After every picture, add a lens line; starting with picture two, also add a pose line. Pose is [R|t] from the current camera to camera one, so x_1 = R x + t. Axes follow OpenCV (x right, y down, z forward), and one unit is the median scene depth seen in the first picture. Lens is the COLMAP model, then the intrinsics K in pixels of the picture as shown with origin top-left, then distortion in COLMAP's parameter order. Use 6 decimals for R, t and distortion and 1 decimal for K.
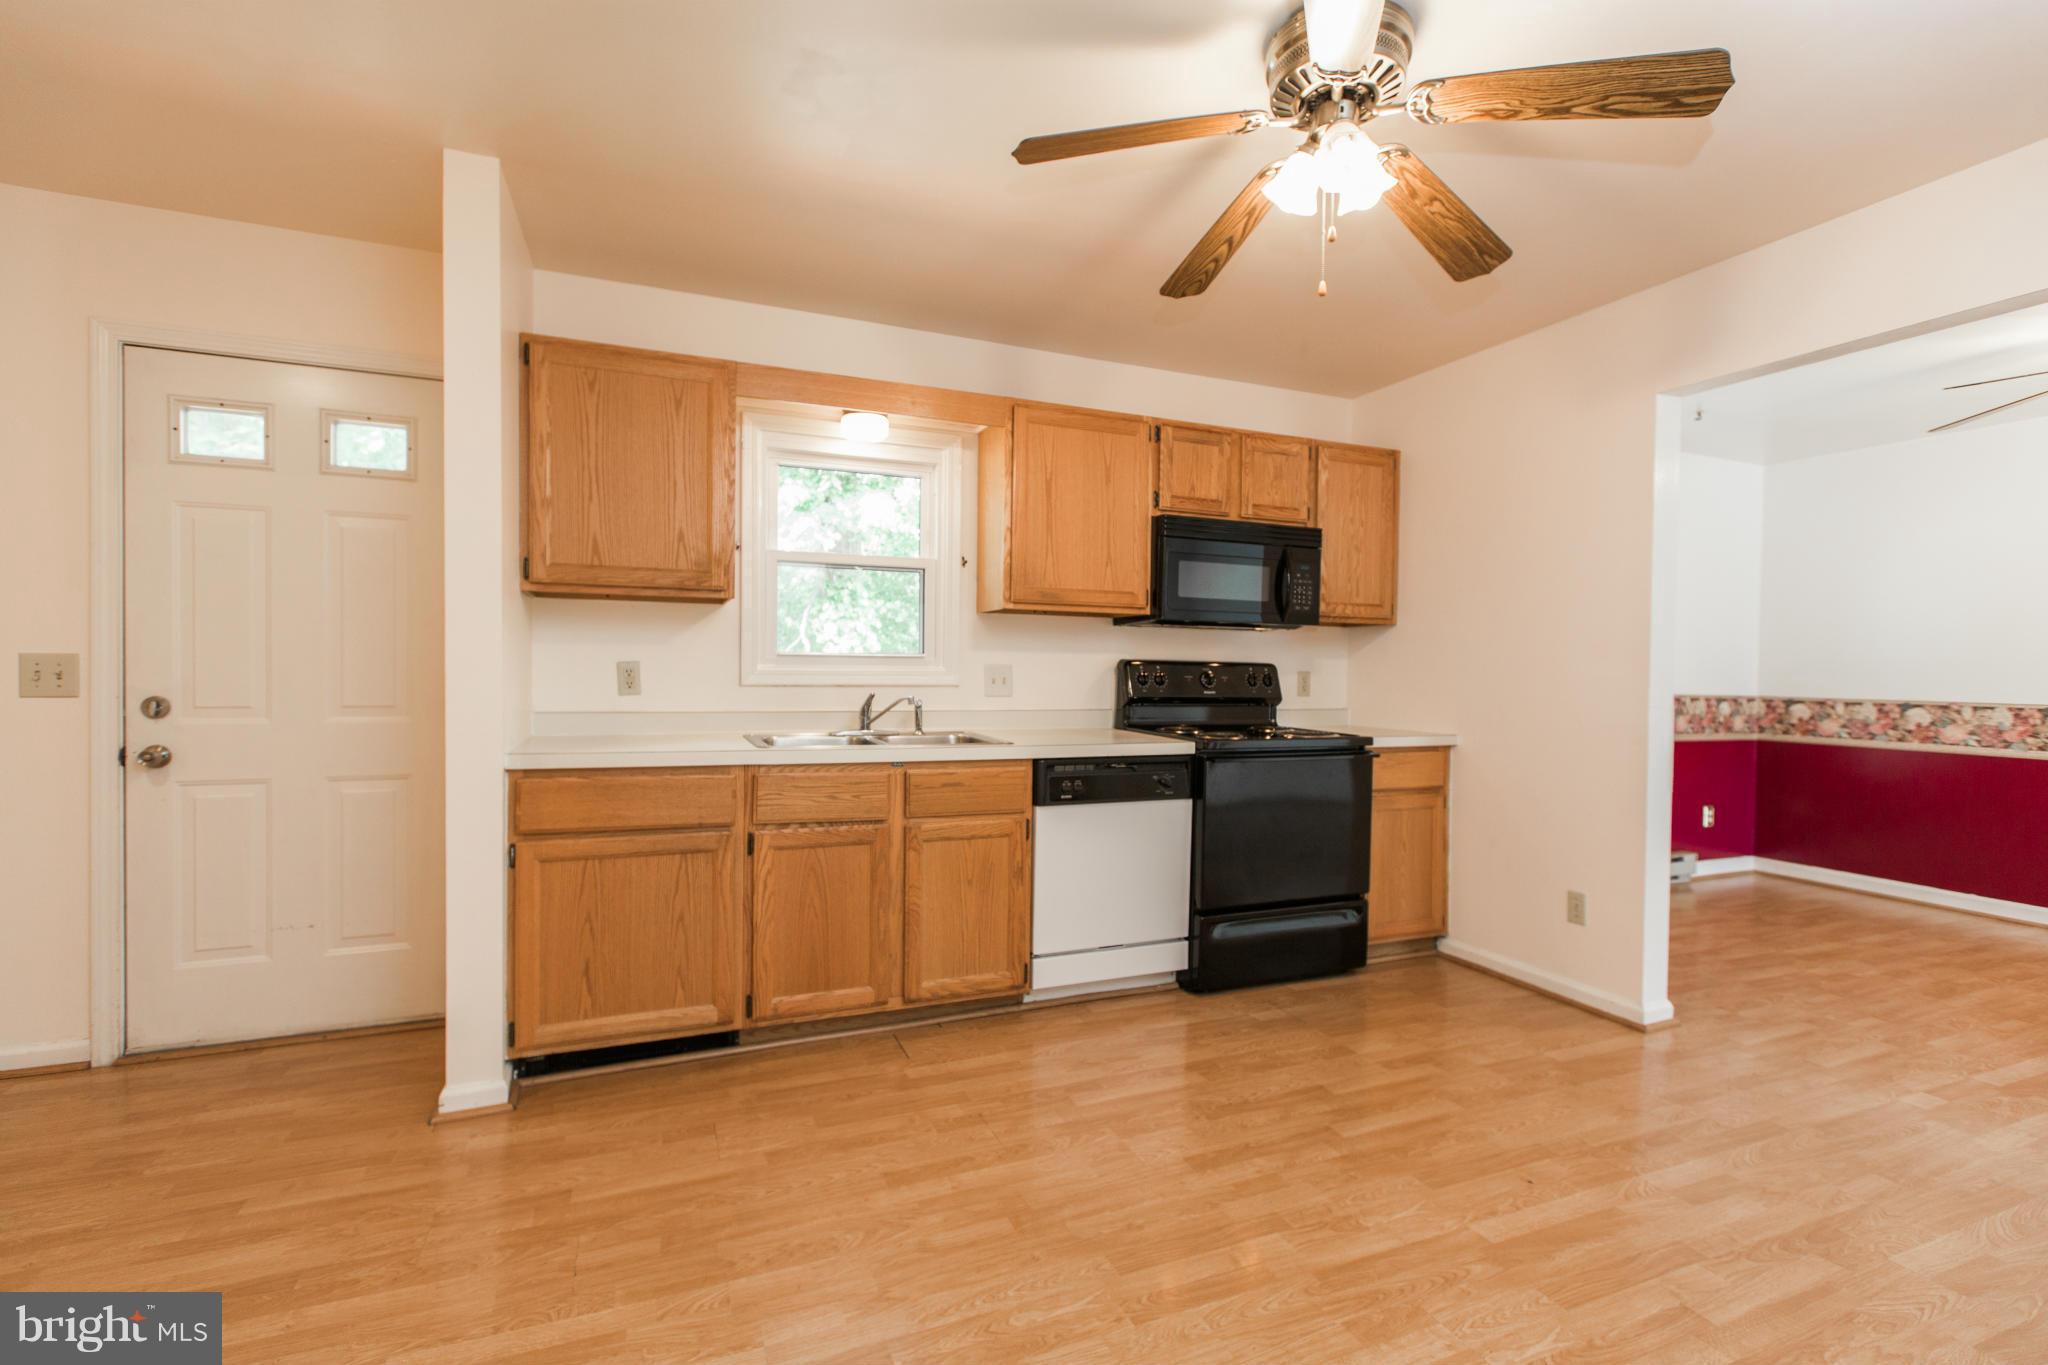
lens RADIAL K [[911.2, 0, 1019.8], [0, 911.2, 682.7], [0, 0, 1]] dist [-0.000632, -0.000101]
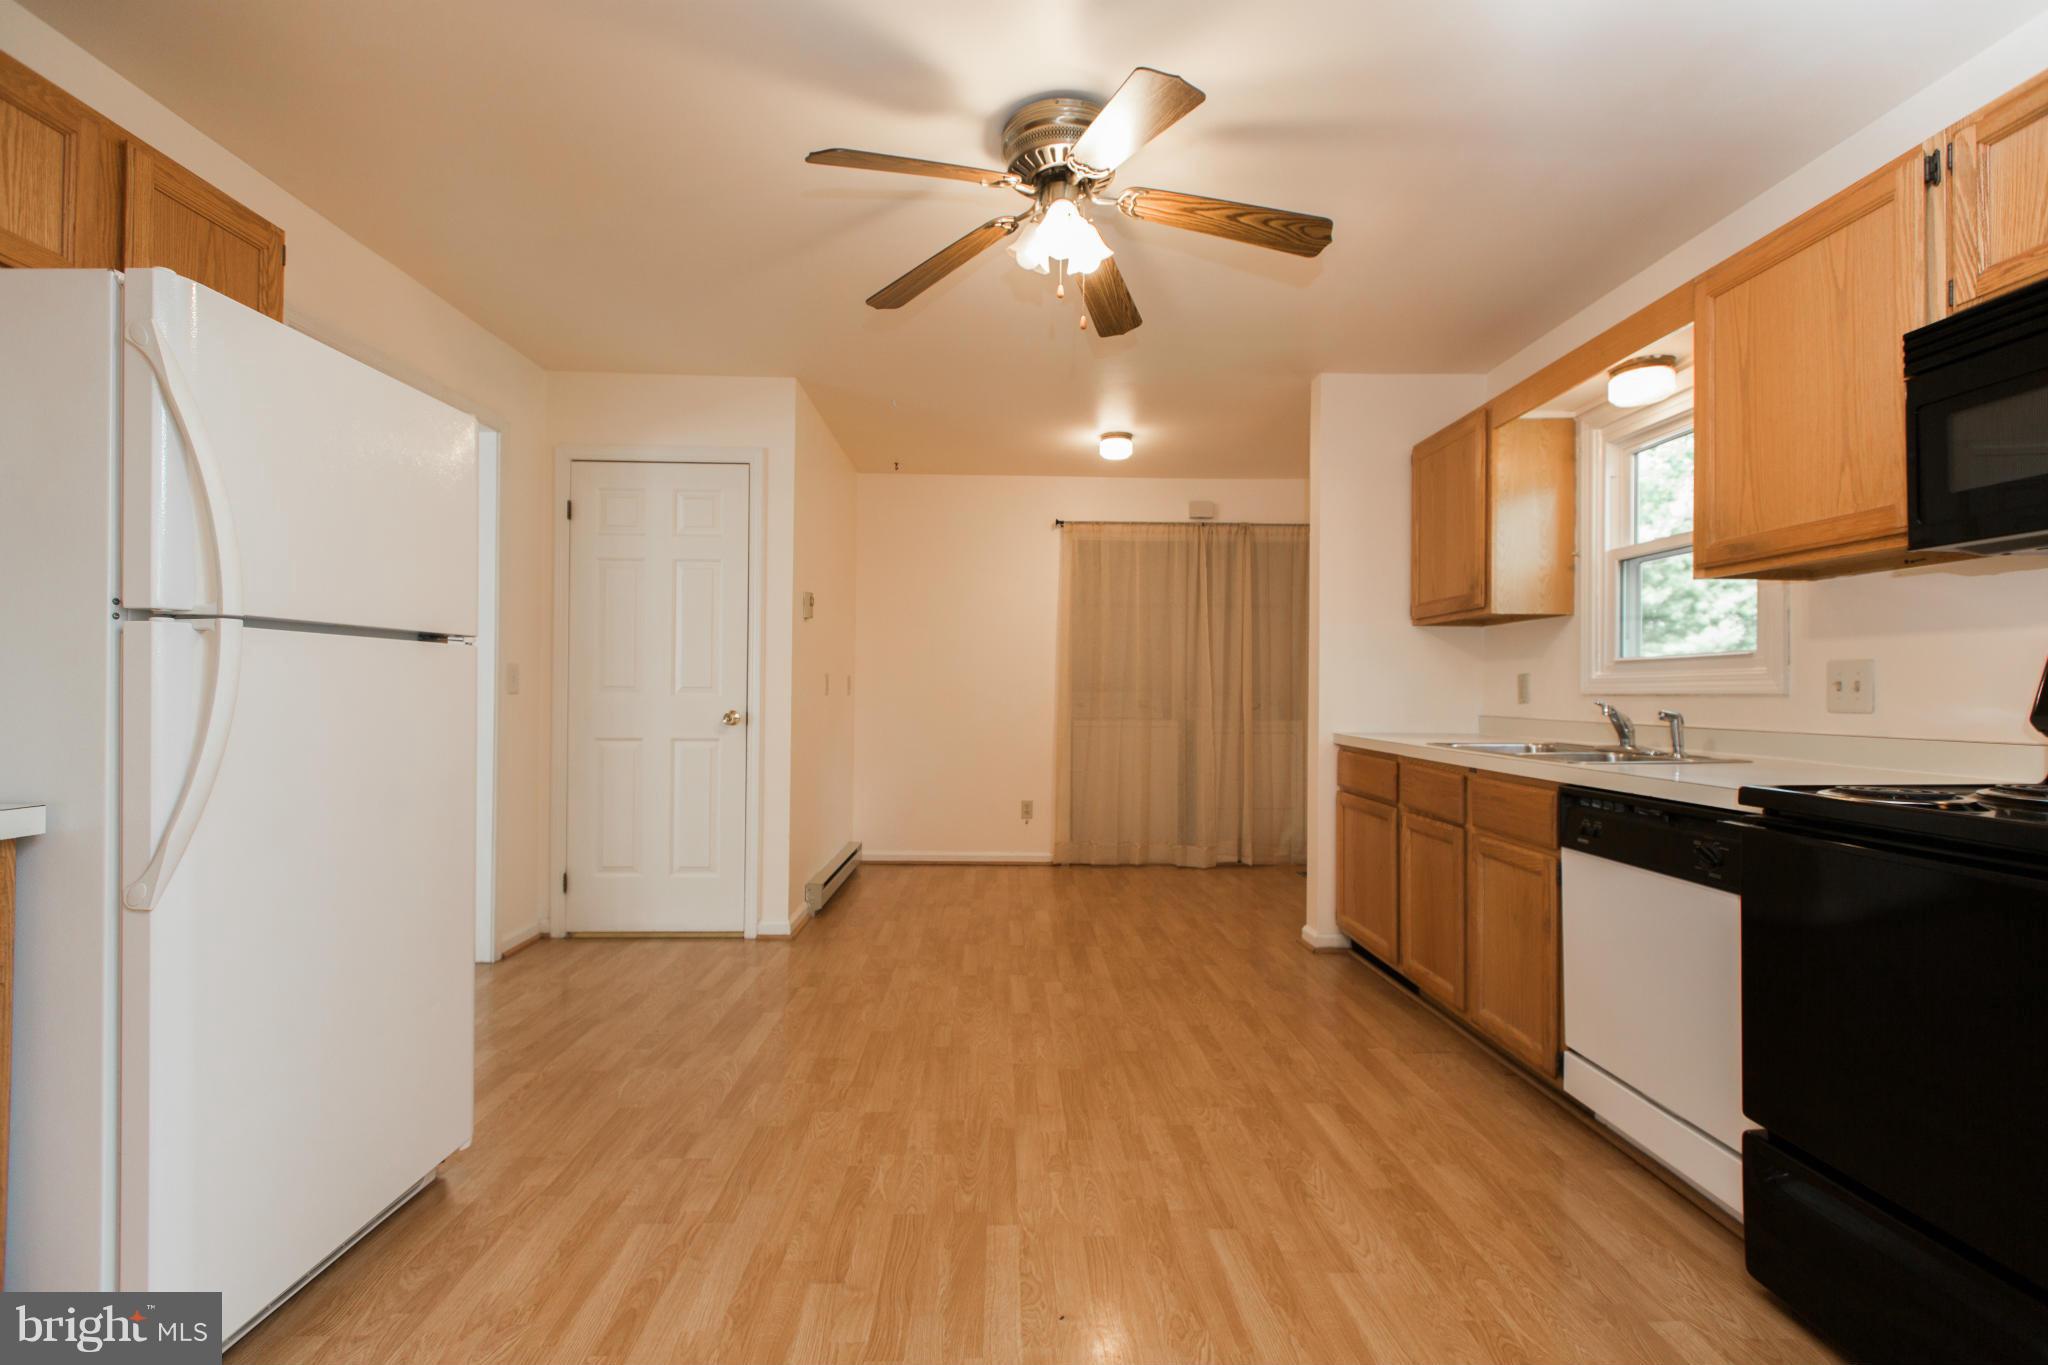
lens RADIAL K [[903.5, 0, 1024.0], [0, 903.5, 682.5], [0, 0, 1]] dist [0.000457, 0.000115]
pose [[-0.355441, -0.025283, -0.934357, 0.882226], [-0.027142, 0.999492, -0.016720, 0.024273], [0.934305, 0.019417, -0.355946, 0.842981]]
